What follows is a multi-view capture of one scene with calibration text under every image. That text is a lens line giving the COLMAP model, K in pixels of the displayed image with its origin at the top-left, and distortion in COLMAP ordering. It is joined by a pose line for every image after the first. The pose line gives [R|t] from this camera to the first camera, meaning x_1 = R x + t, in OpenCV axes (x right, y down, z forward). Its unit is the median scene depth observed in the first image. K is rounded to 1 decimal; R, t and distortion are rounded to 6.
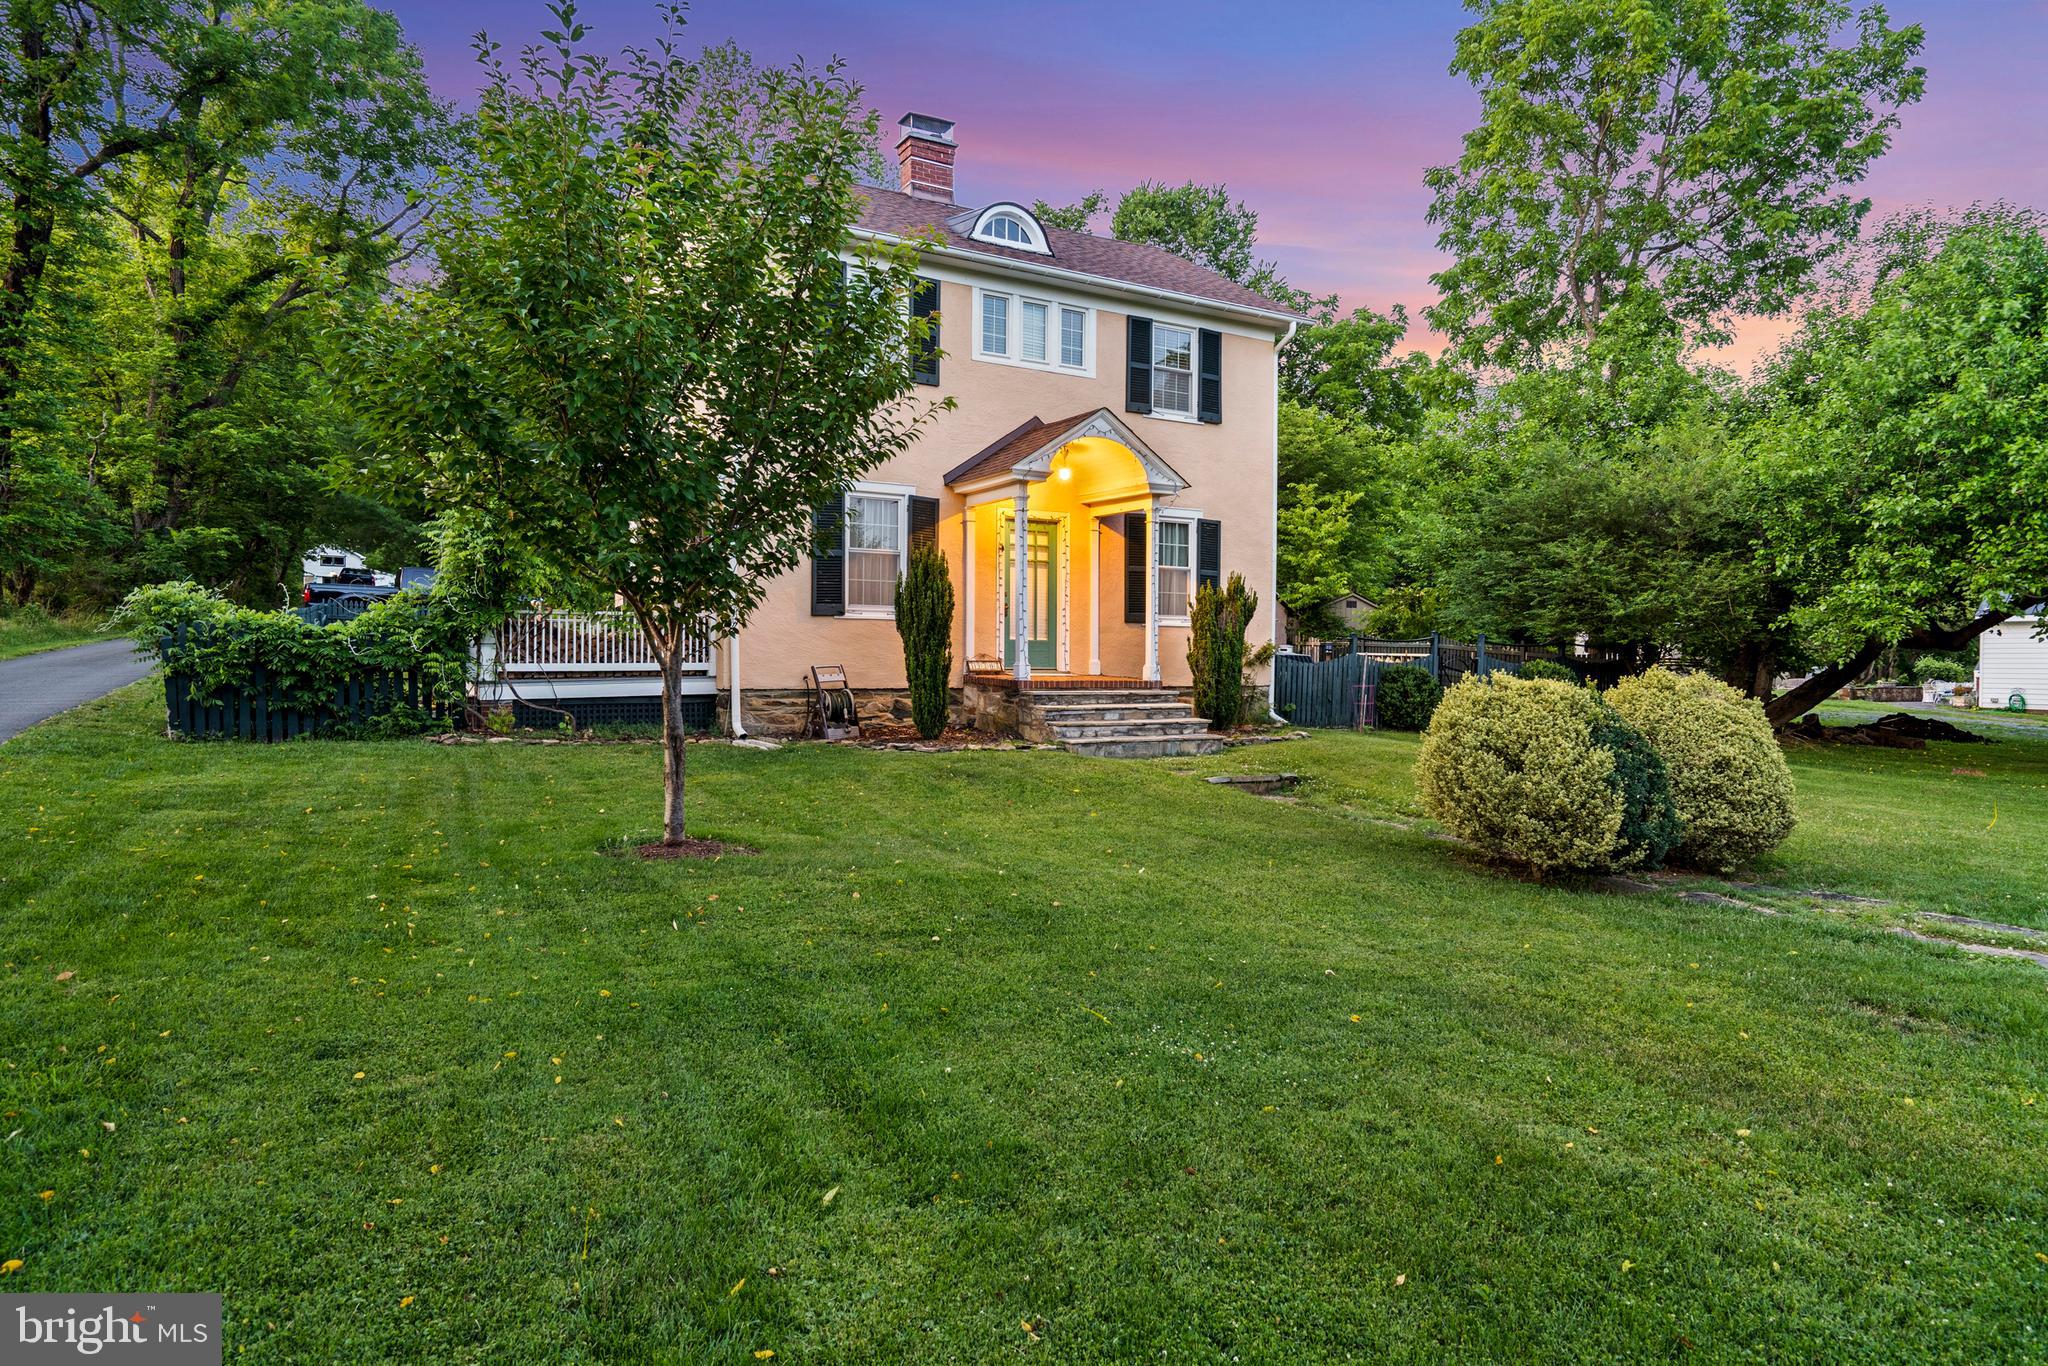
lens RADIAL K [[1143.3, 0, 1023.4], [0, 1143.3, 684.5], [0, 0, 1]] dist [0.003012, -0.000011]
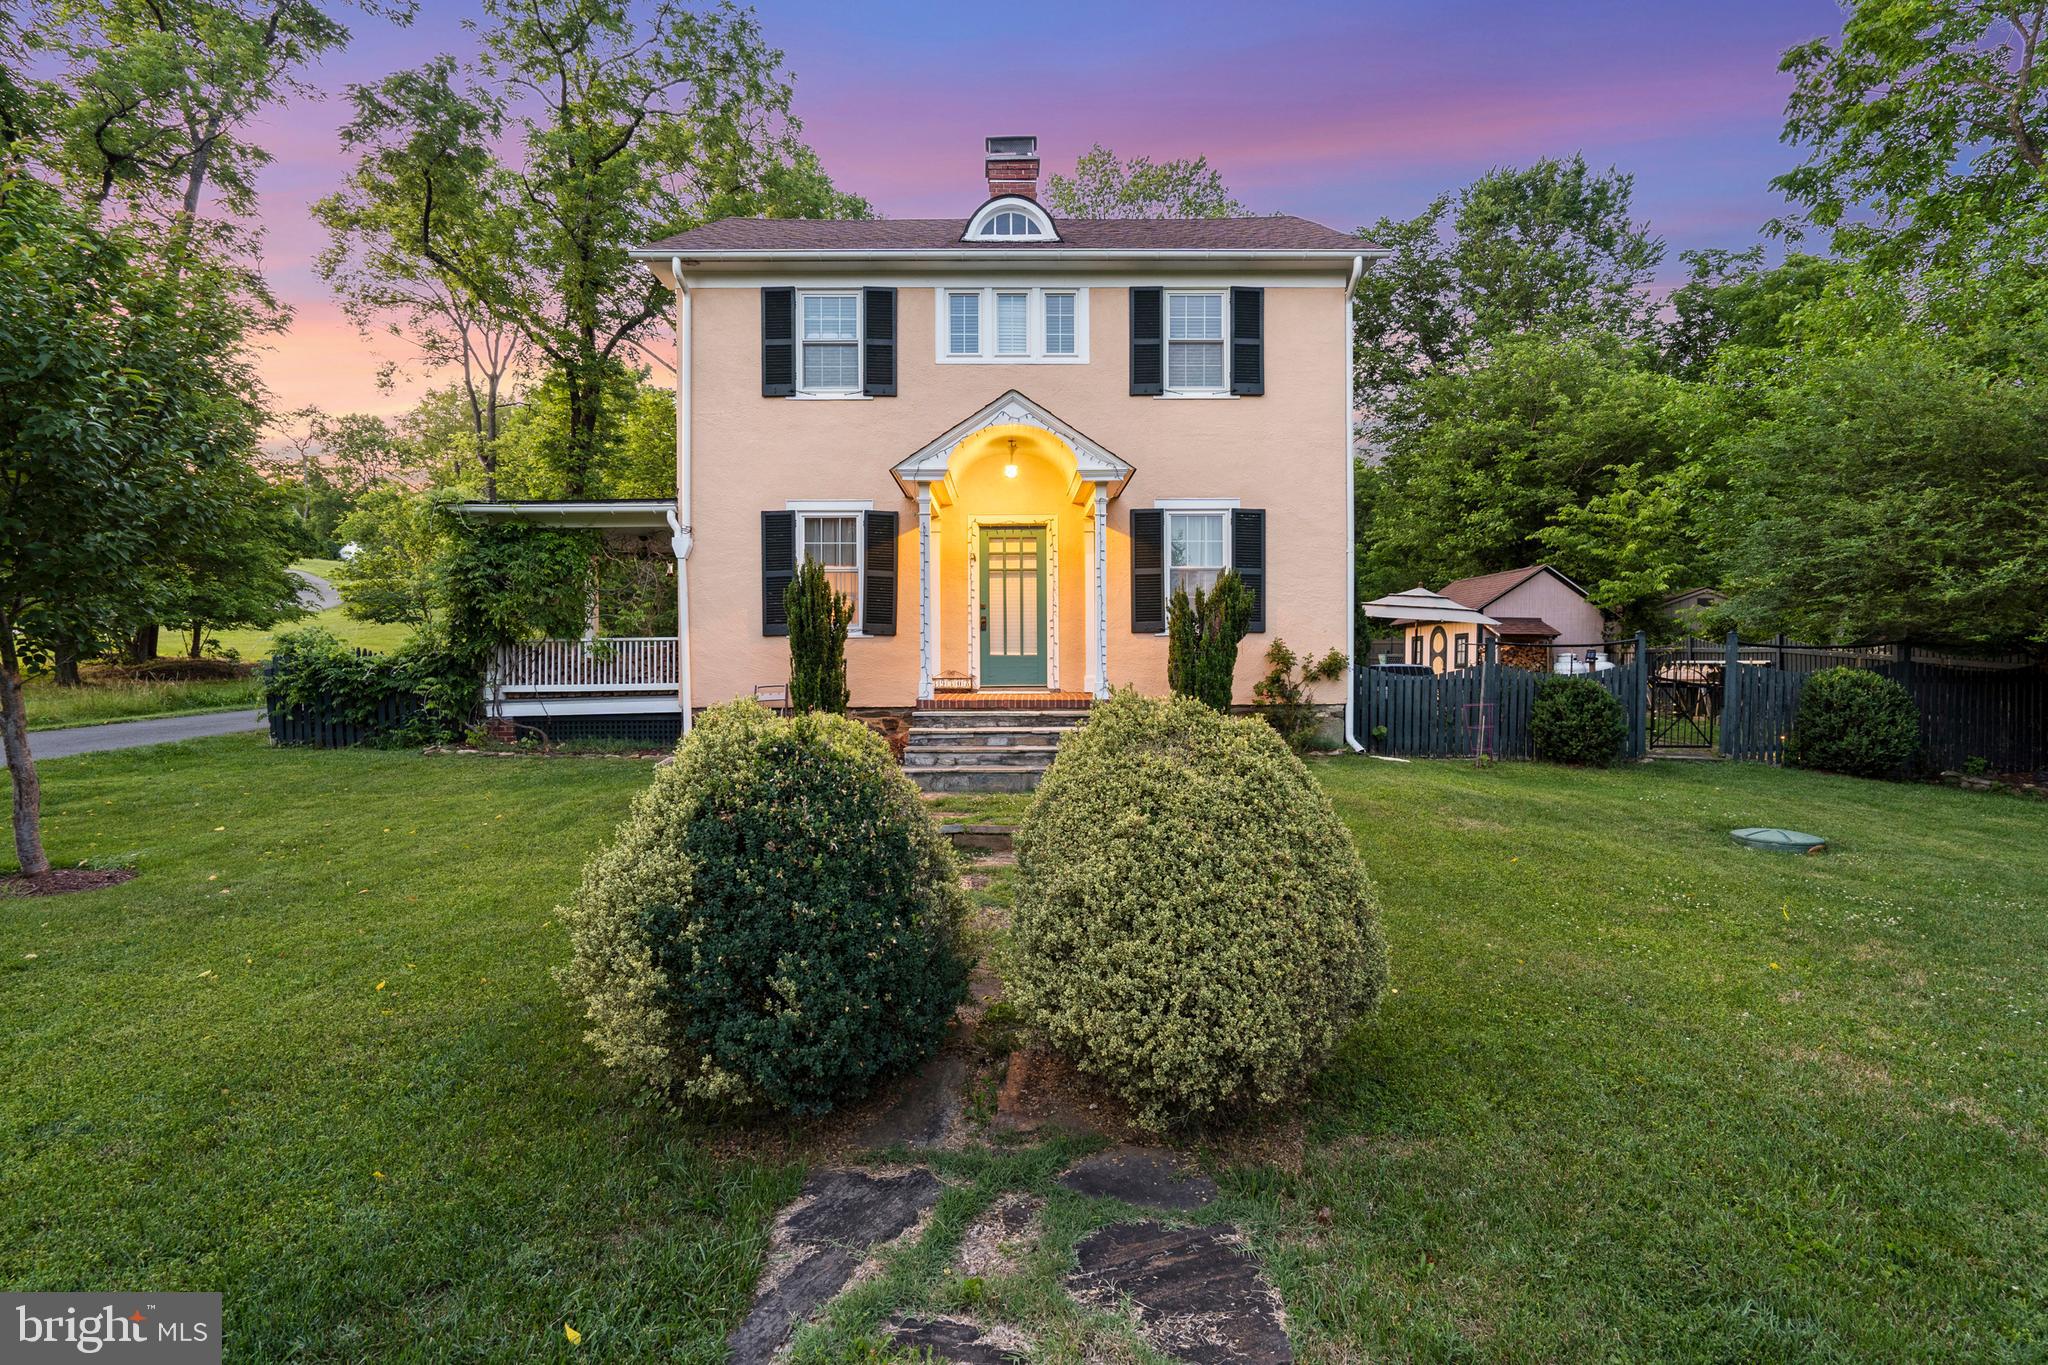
lens RADIAL K [[953.2, 0, 1024.1], [0, 953.2, 682.1], [0, 0, 1]] dist [-0.001021, 0.000909]
pose [[0.877891, -0.007108, -0.478808, 0.374676], [0.000919, 0.999913, -0.013158, -0.006535], [0.478860, 0.011111, 0.877821, 0.315822]]
